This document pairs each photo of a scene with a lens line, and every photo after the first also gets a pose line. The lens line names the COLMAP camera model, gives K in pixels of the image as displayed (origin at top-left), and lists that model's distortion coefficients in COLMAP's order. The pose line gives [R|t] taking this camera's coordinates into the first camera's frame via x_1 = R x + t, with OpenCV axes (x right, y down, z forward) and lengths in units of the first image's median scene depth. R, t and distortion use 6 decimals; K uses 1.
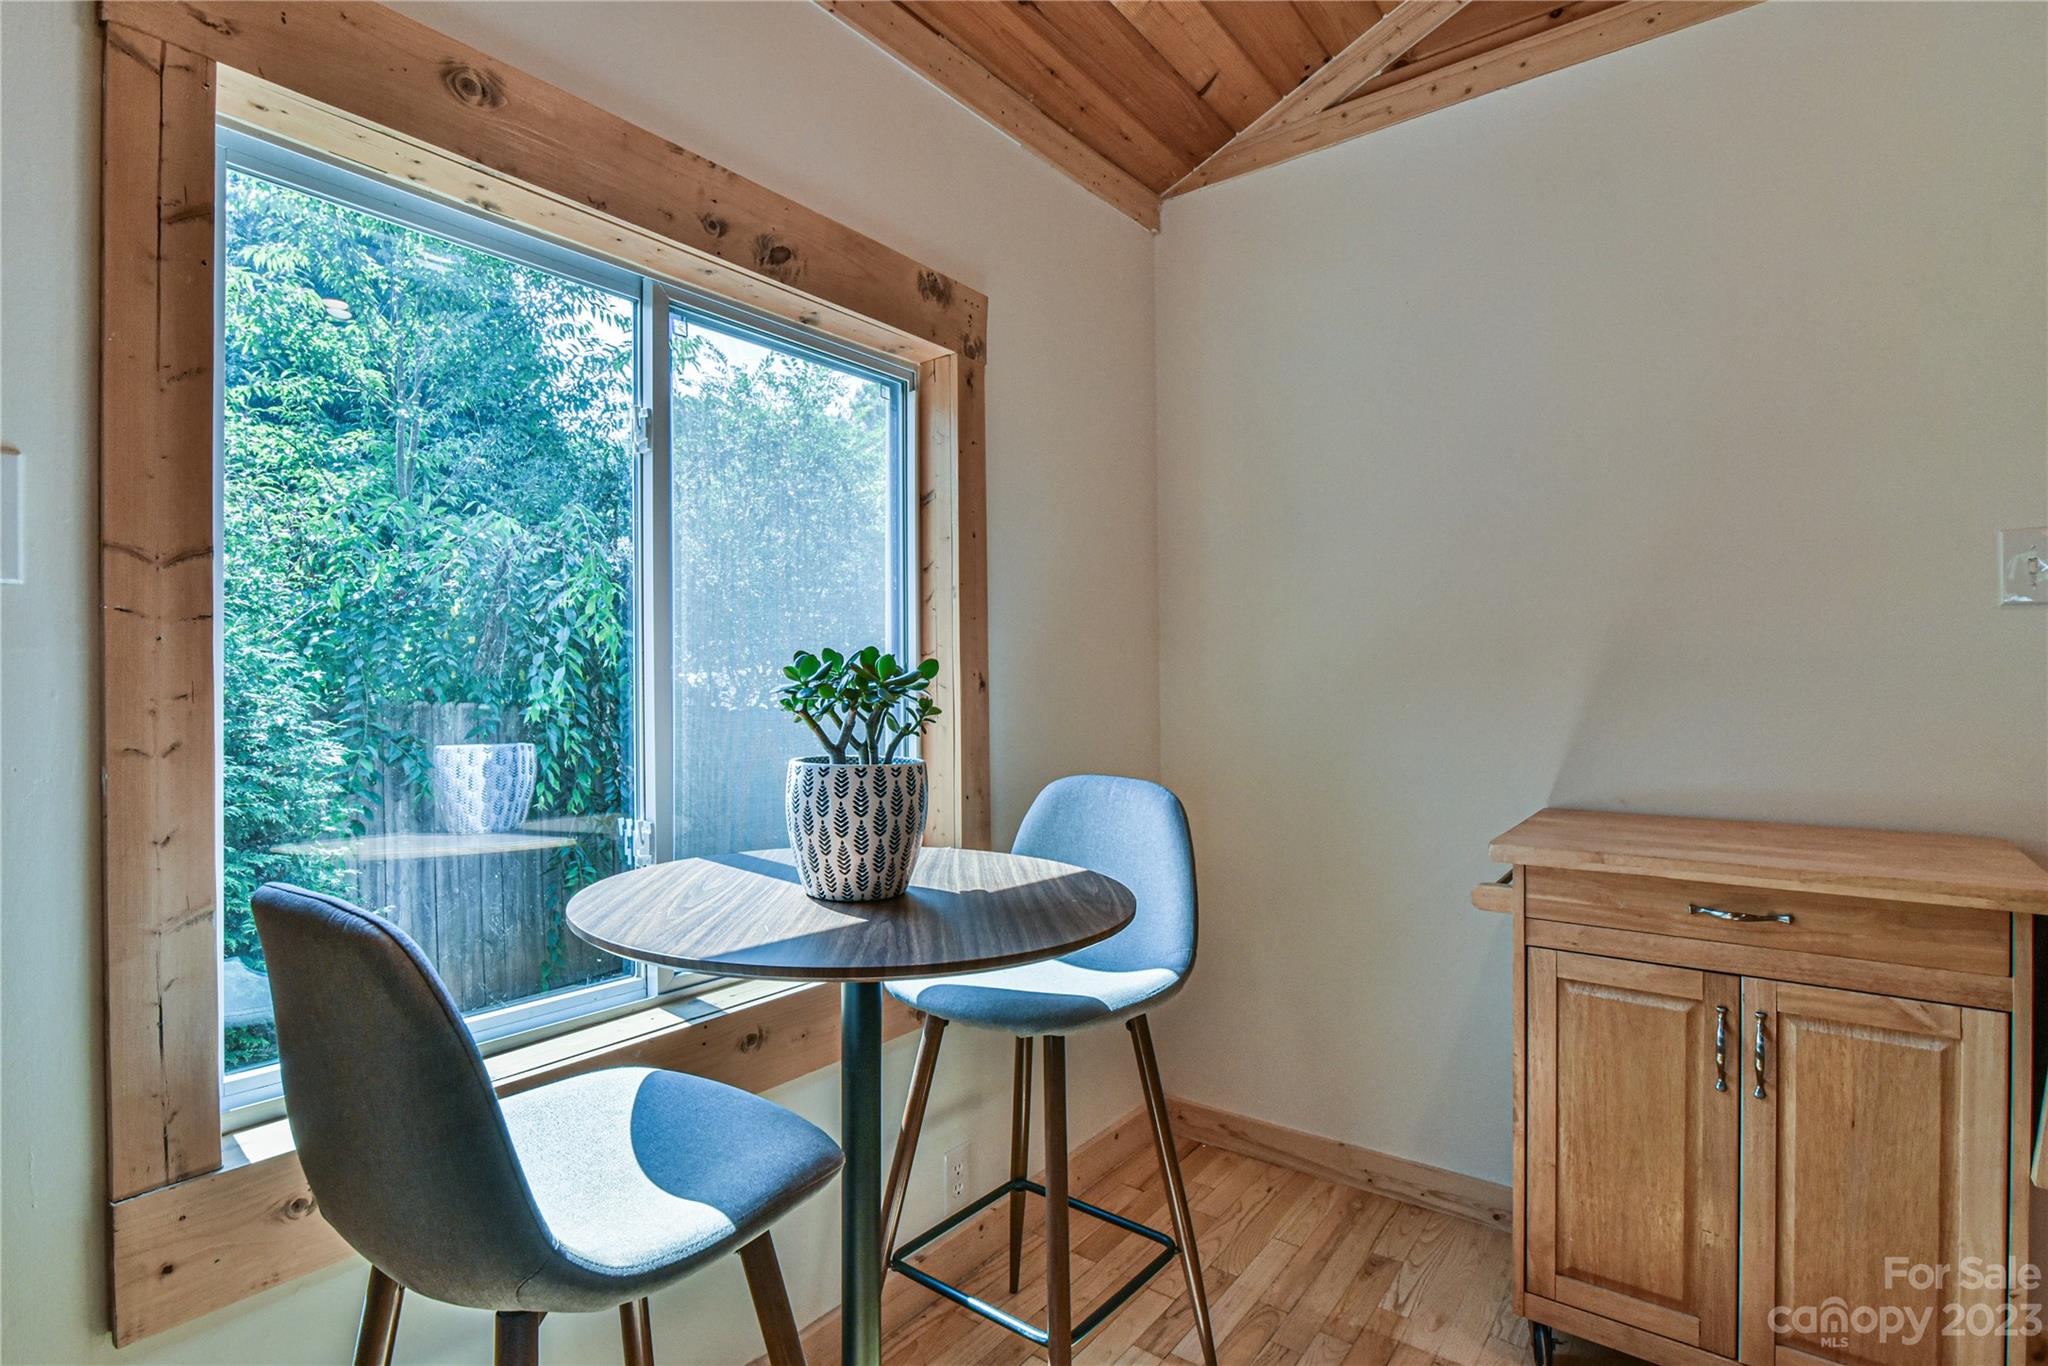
lens RADIAL K [[997.0, 0, 1011.6], [0, 997.0, 697.9], [0, 0, 1]] dist [-0.021482, -0.000133]
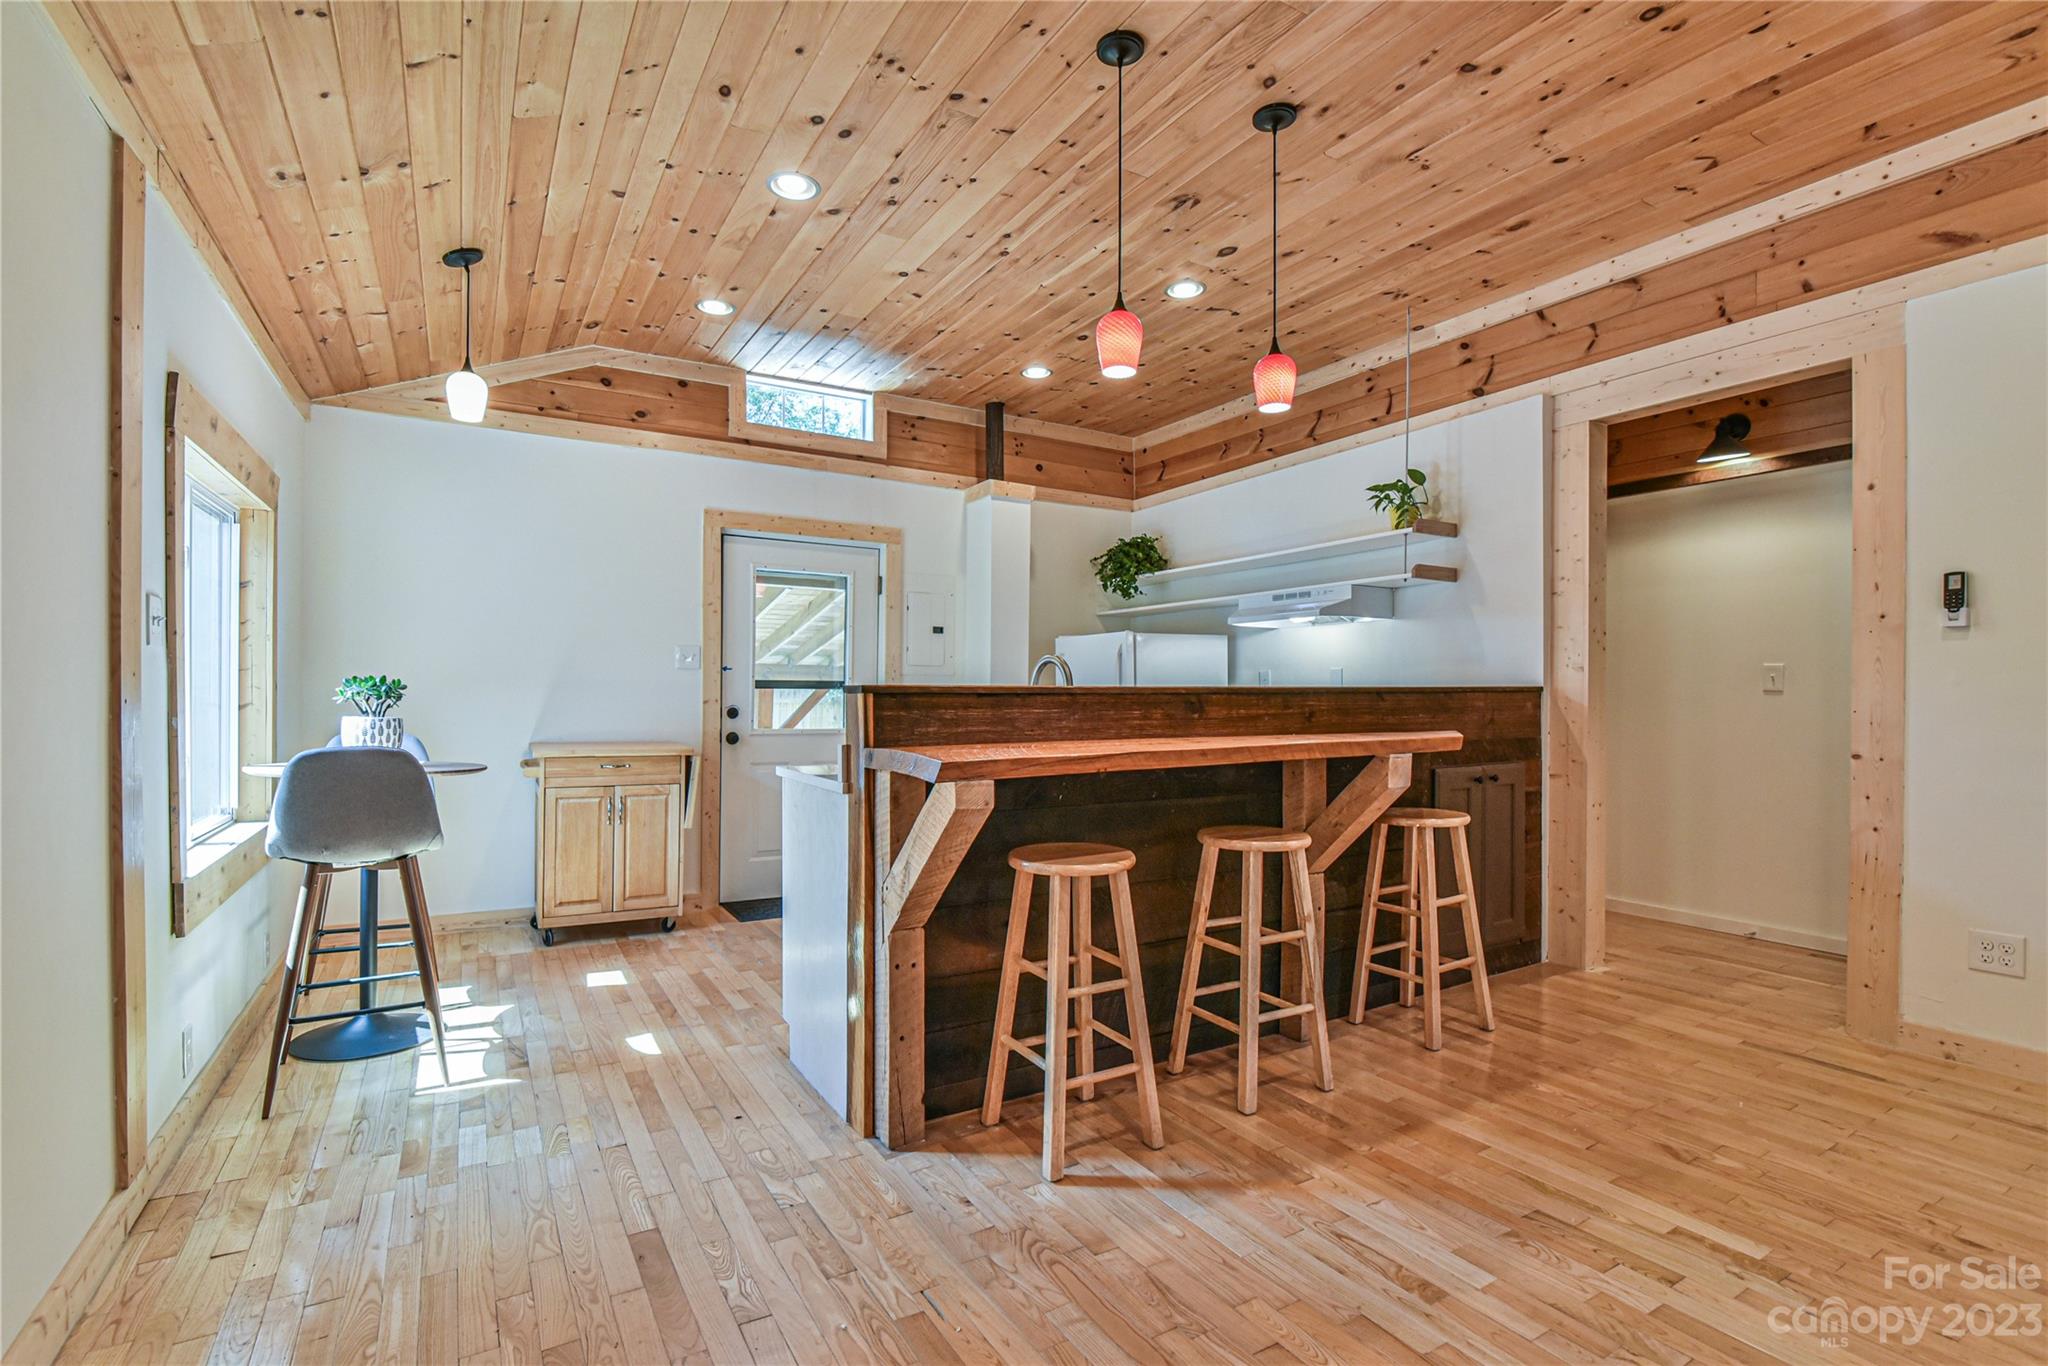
lens RADIAL K [[950.6, 0, 1018.6], [0, 950.6, 691.3], [0, 0, 1]] dist [-0.016557, 0.000070]
pose [[0.348800, 0.013435, 0.937101, -1.573631], [-0.011157, 0.999886, -0.010182, -0.001771], [-0.937131, -0.006904, 0.348910, -1.201606]]
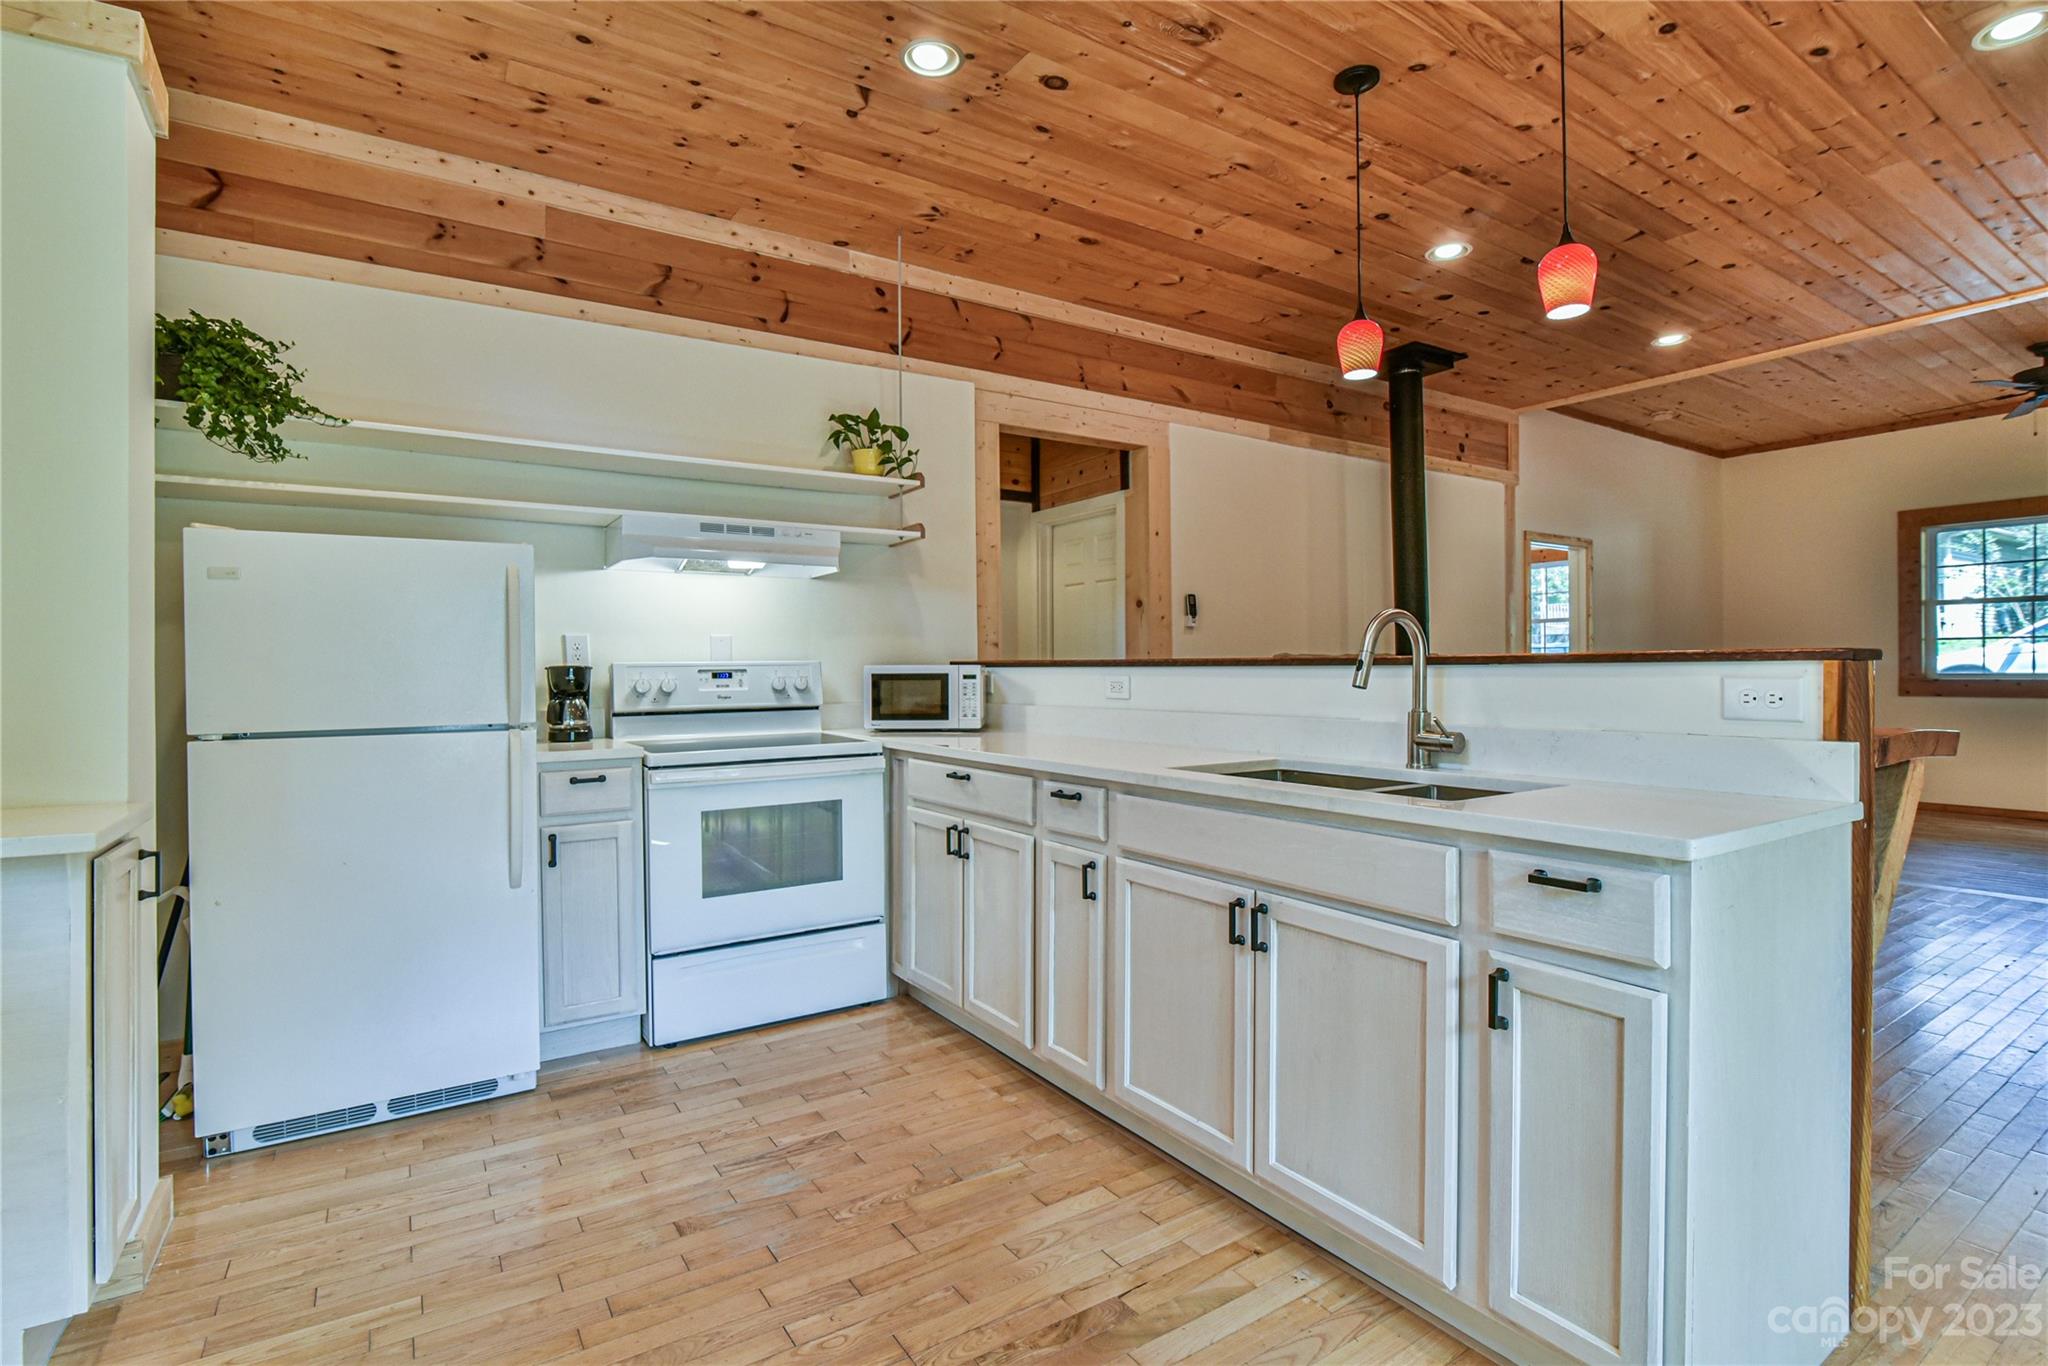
lens RADIAL K [[950.6, 0, 1007.8], [0, 950.6, 673.5], [0, 0, 1]] dist [-0.016557, 0.000070]
pose [[-0.946095, 0.012550, 0.323645, 0.898846], [0.011853, 0.999921, -0.004127, -0.010574], [-0.323671, -0.000068, -0.946170, 1.495512]]
